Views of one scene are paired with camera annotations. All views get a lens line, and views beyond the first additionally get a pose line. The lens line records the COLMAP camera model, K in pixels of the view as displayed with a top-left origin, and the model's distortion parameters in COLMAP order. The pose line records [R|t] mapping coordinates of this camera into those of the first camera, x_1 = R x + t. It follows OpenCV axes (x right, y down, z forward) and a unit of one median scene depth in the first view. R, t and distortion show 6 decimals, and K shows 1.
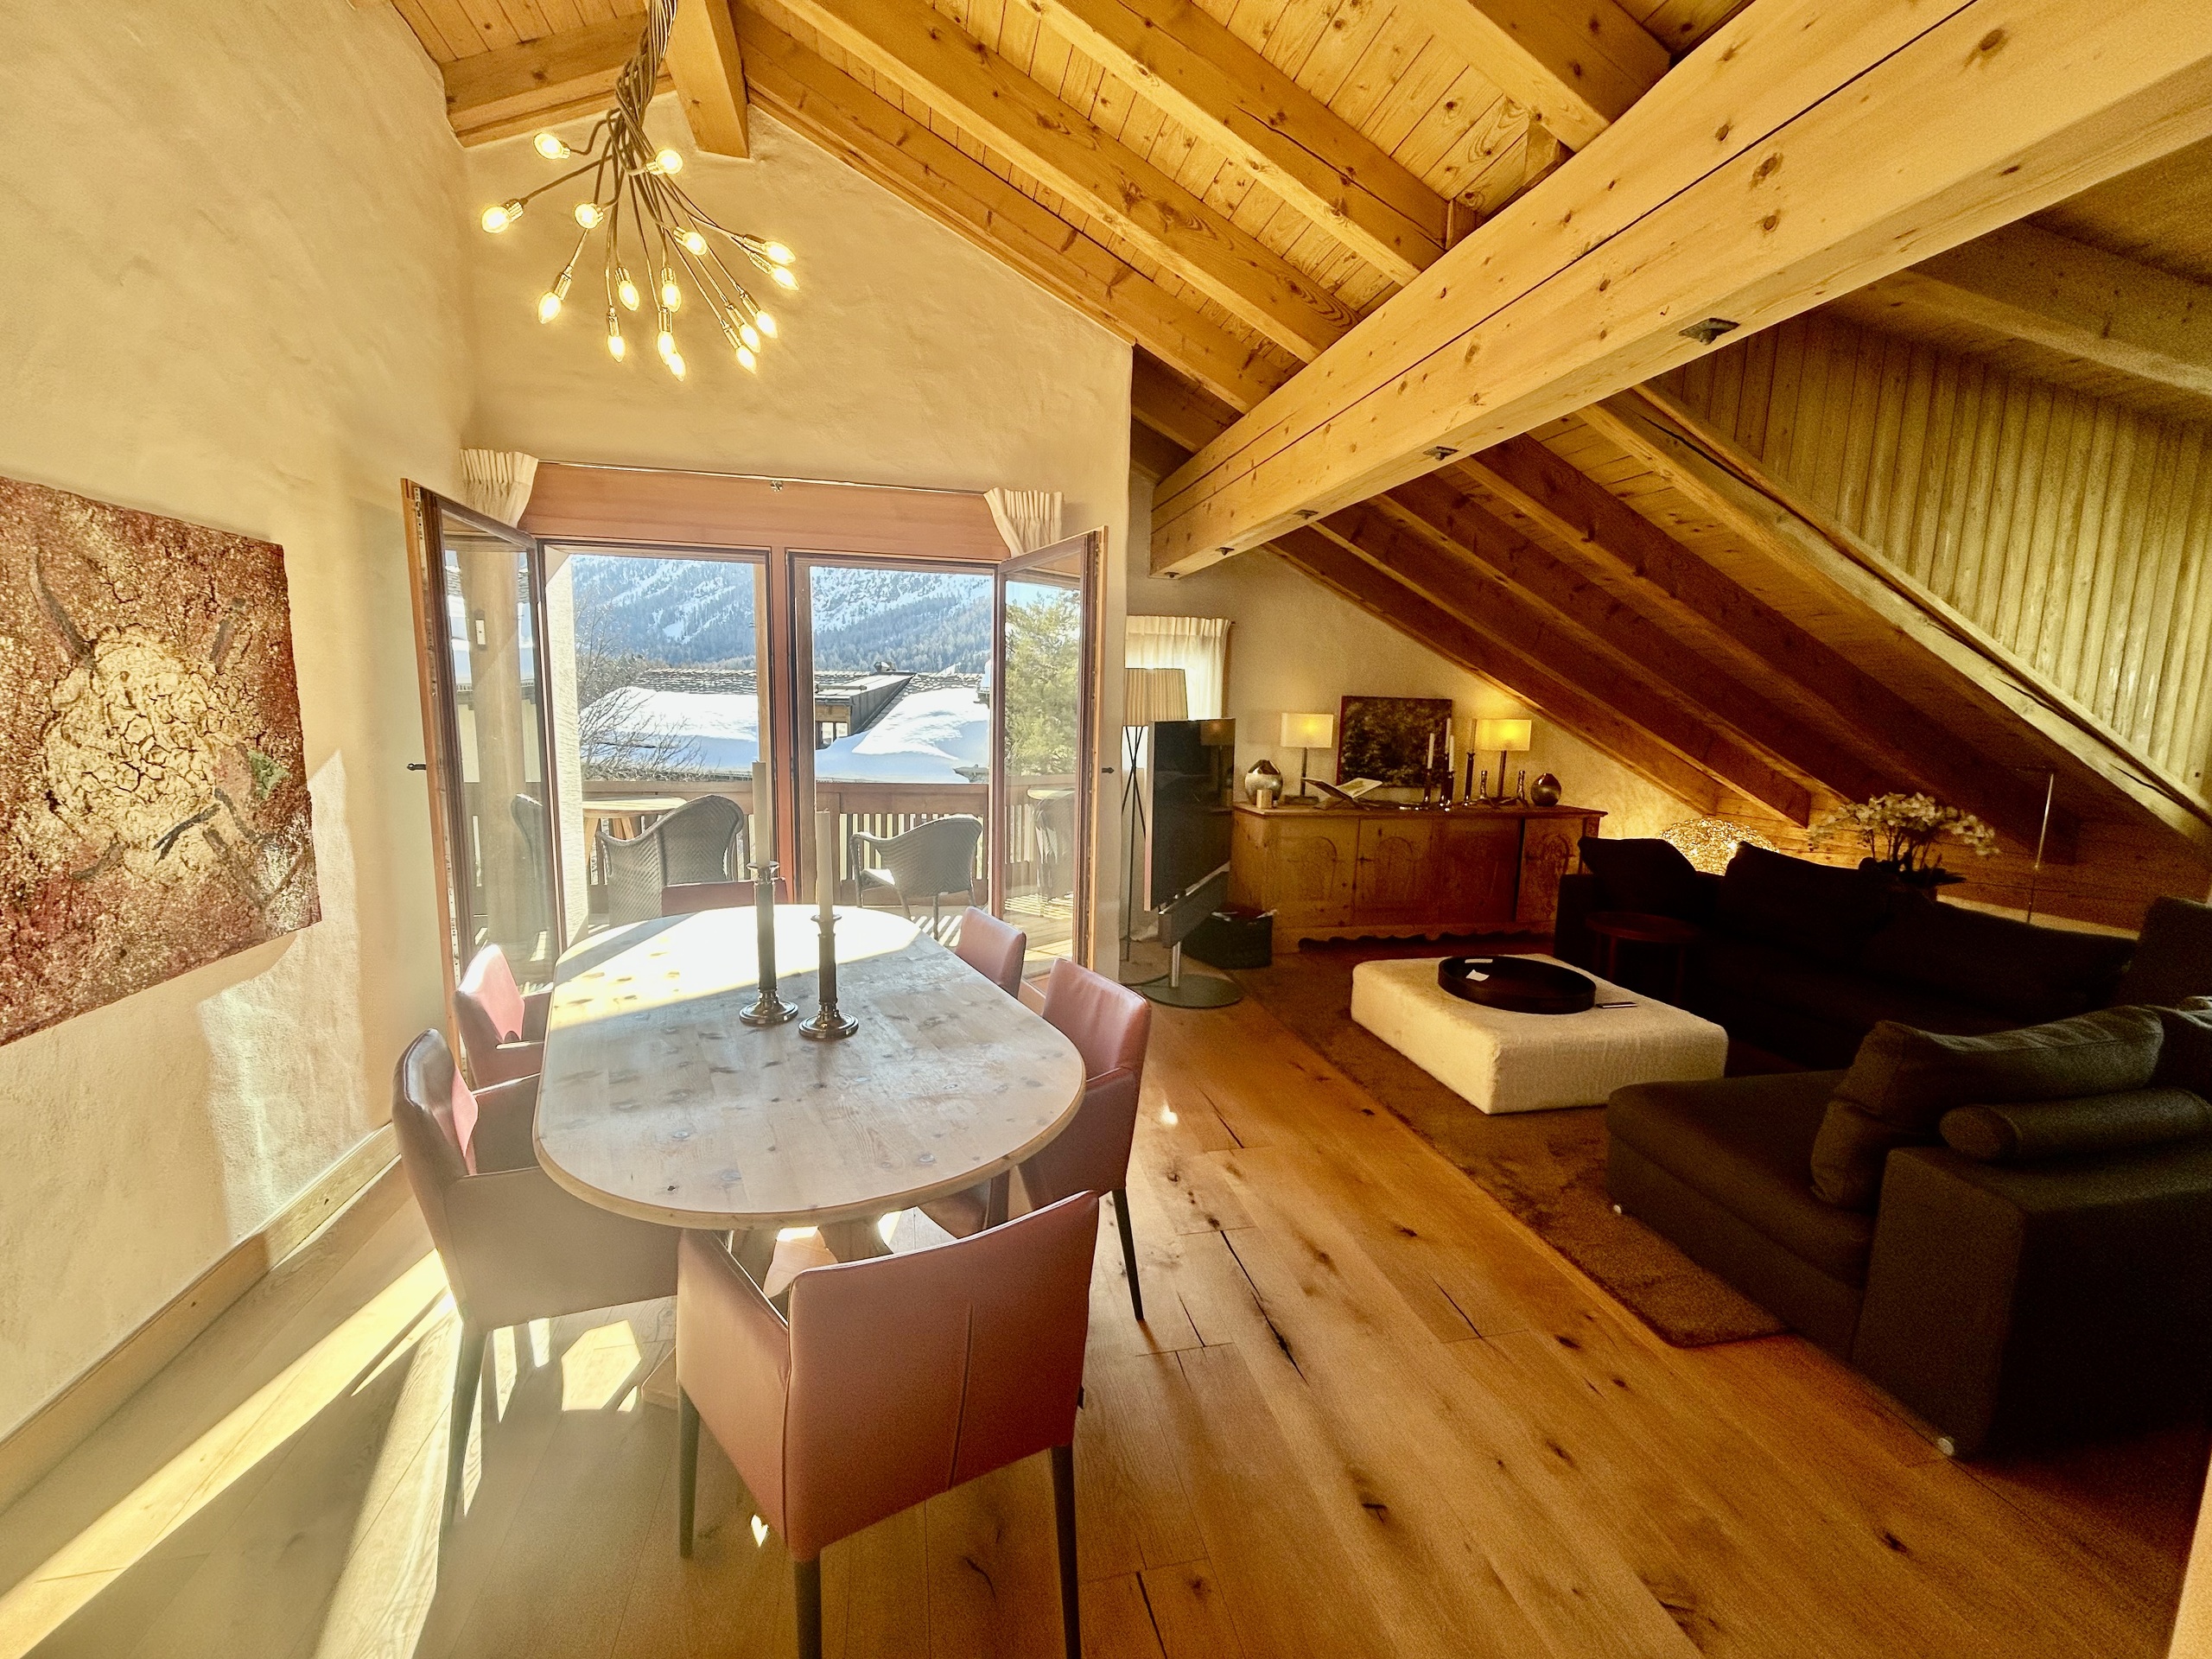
lens RADIAL K [[905.2, 0, 1109.2], [0, 905.2, 834.1], [0, 0, 1]] dist [-0.003028, -0.000170]
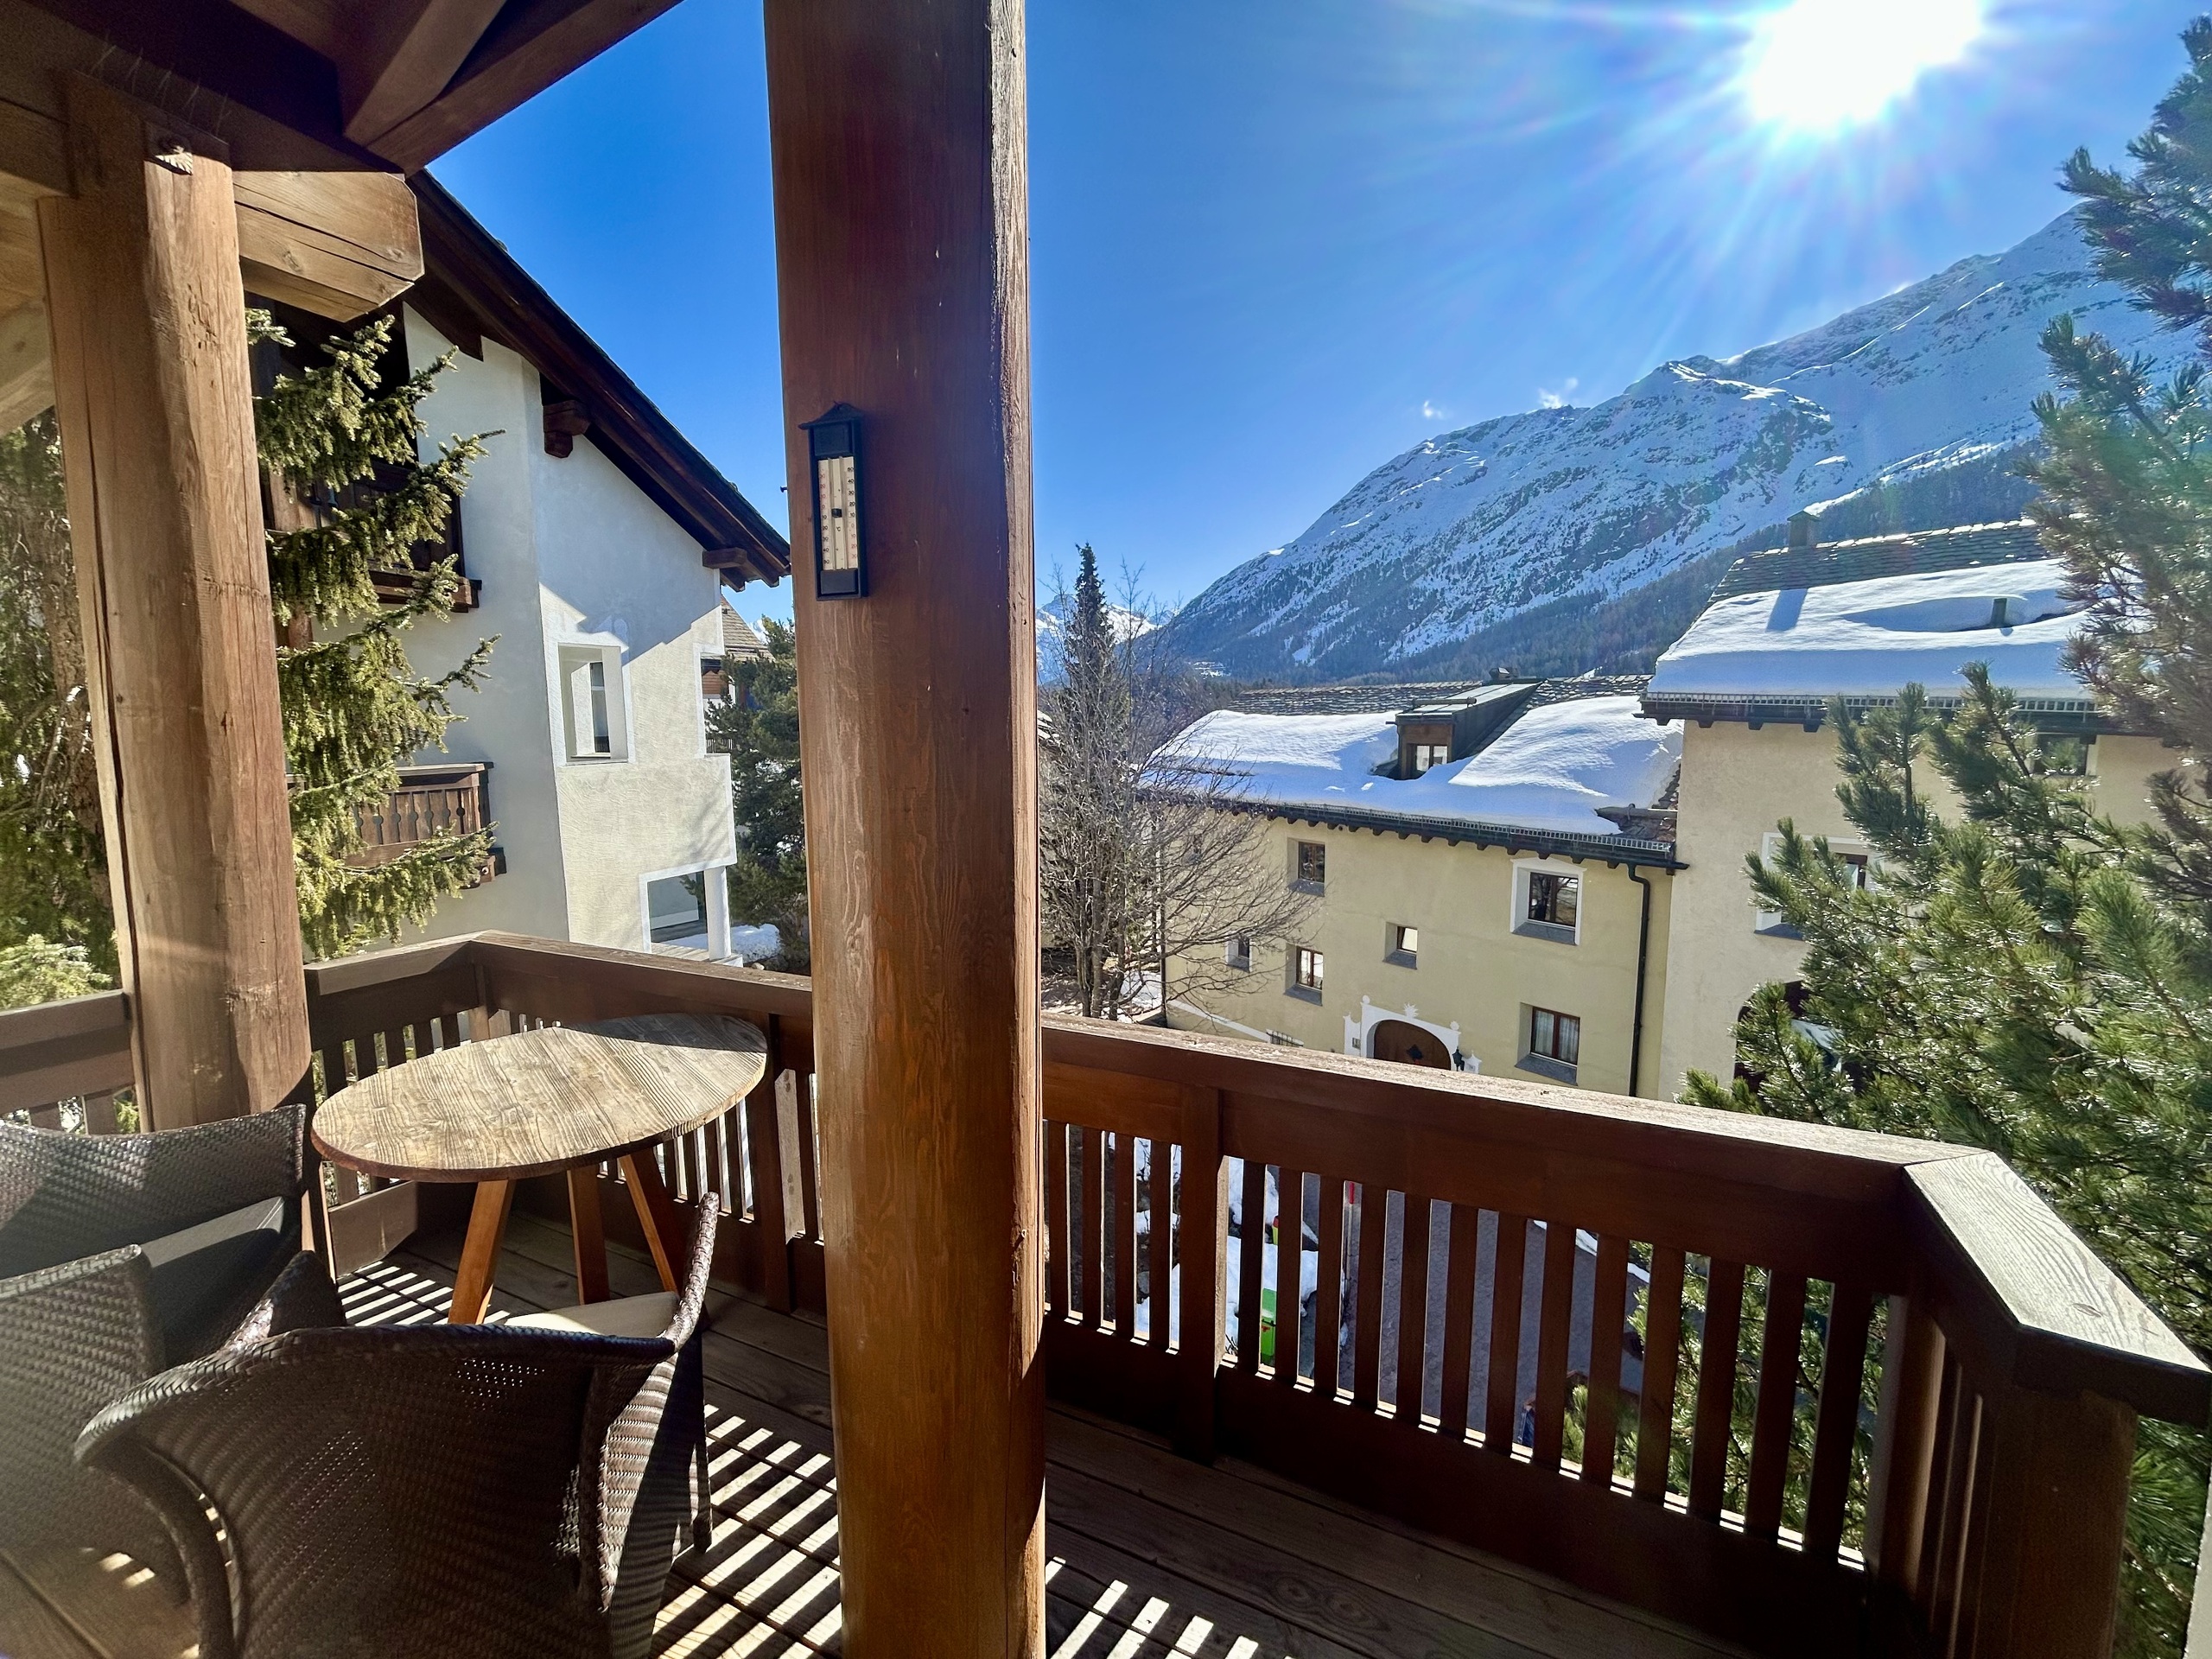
lens RADIAL K [[905.2, 0, 1094.5], [0, 905.2, 824.5], [0, 0, 1]] dist [-0.003028, -0.000170]
pose [[0.785020, 0.039720, -0.618195, -0.161916], [-0.056121, 0.998399, -0.007118, -0.129679], [0.616923, 0.040282, 0.785992, 0.780765]]
